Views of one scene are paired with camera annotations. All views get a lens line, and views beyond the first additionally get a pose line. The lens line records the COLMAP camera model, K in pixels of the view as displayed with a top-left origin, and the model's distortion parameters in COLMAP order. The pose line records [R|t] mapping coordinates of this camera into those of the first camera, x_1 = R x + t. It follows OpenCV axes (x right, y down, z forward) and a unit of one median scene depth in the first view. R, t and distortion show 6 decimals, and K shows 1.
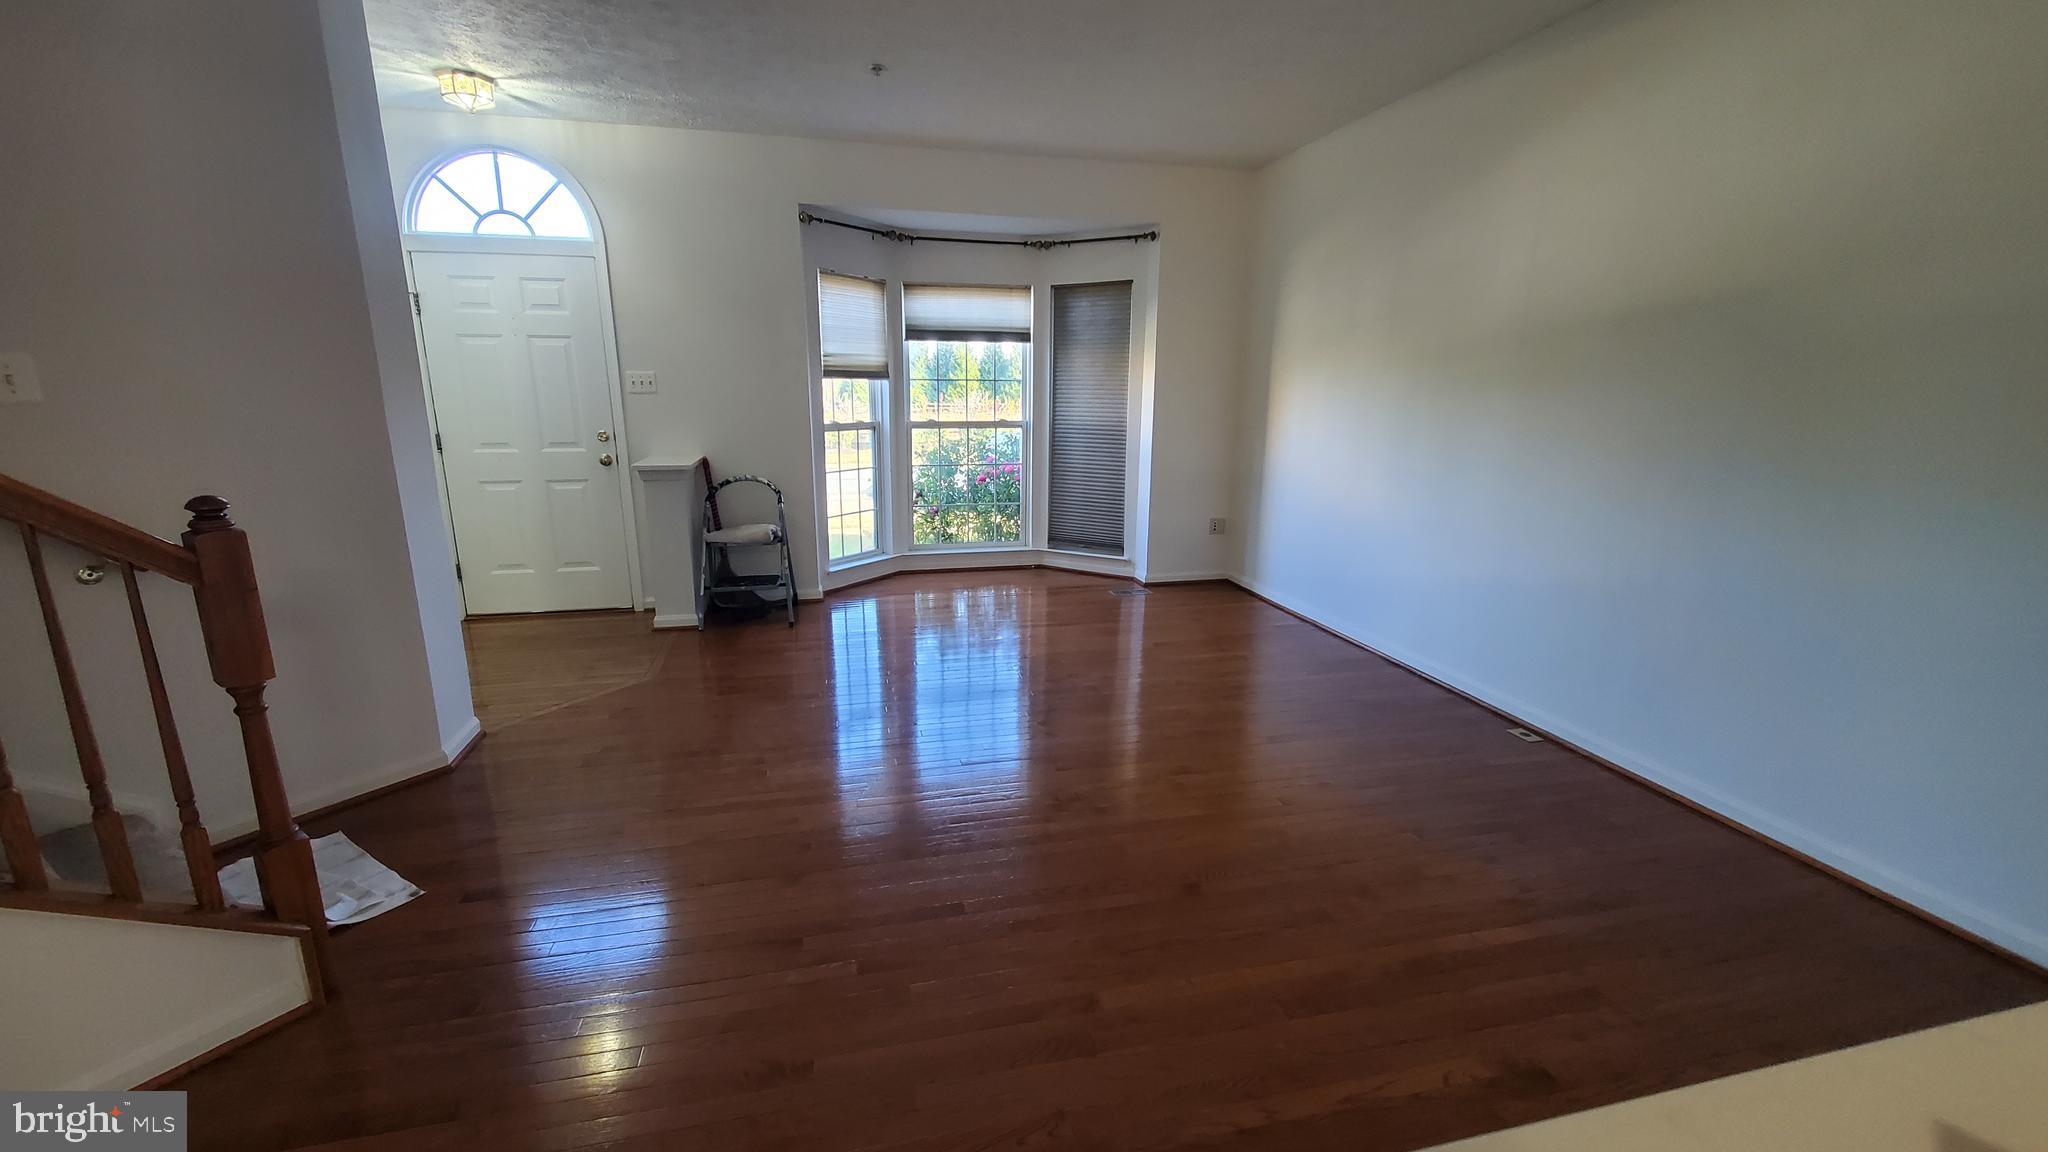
lens RADIAL K [[815.7, 0, 1012.2], [0, 815.7, 575.0], [0, 0, 1]] dist [0.001714, -0.001773]
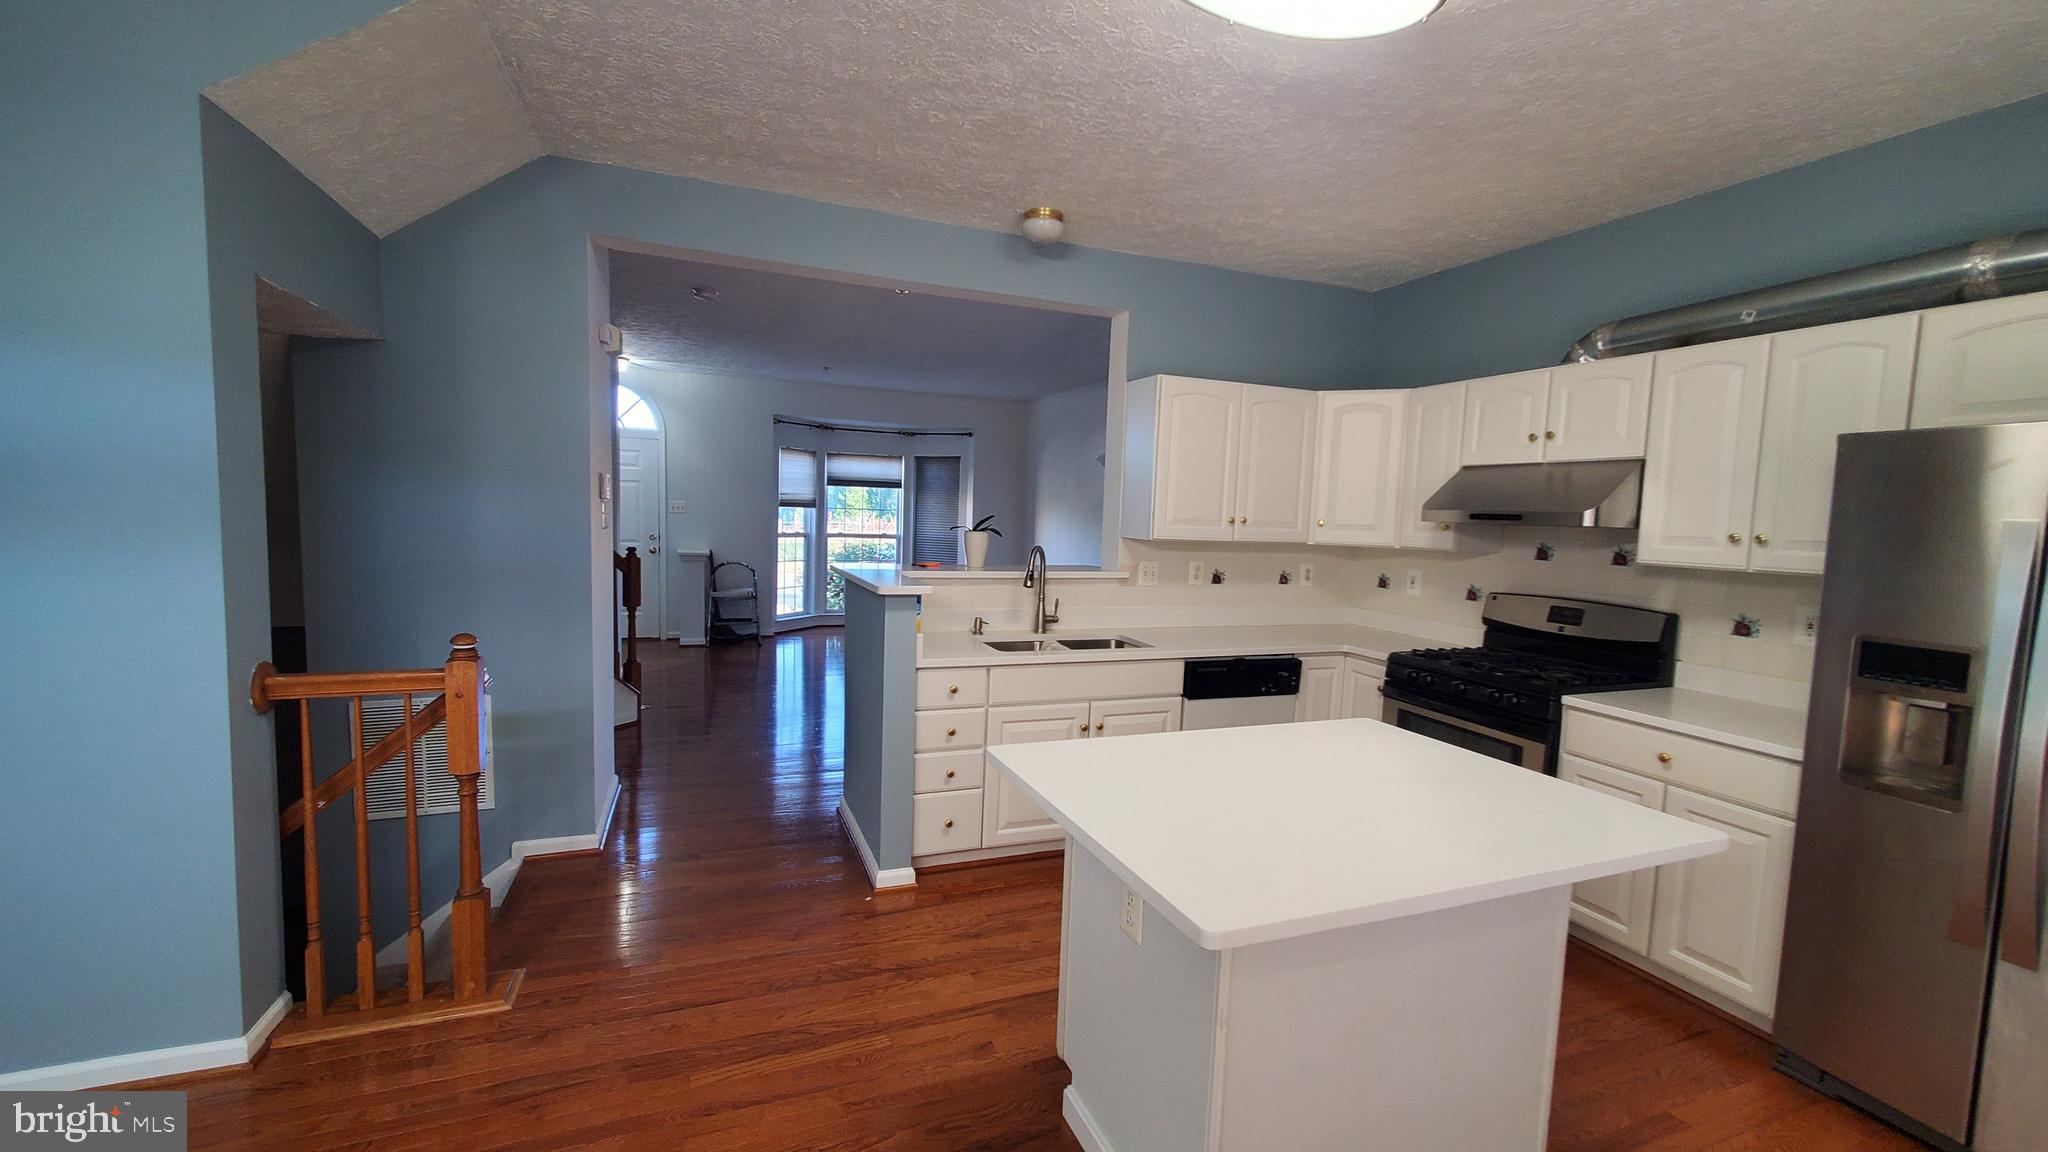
lens RADIAL K [[815.7, 0, 1009.1], [0, 815.7, 570.3], [0, 0, 1]] dist [0.001714, -0.001773]
pose [[0.989670, 0.015518, 0.142525, 0.004291], [0.006356, 0.988398, -0.151756, 0.145268], [-0.143226, 0.151094, 0.978088, -0.684864]]
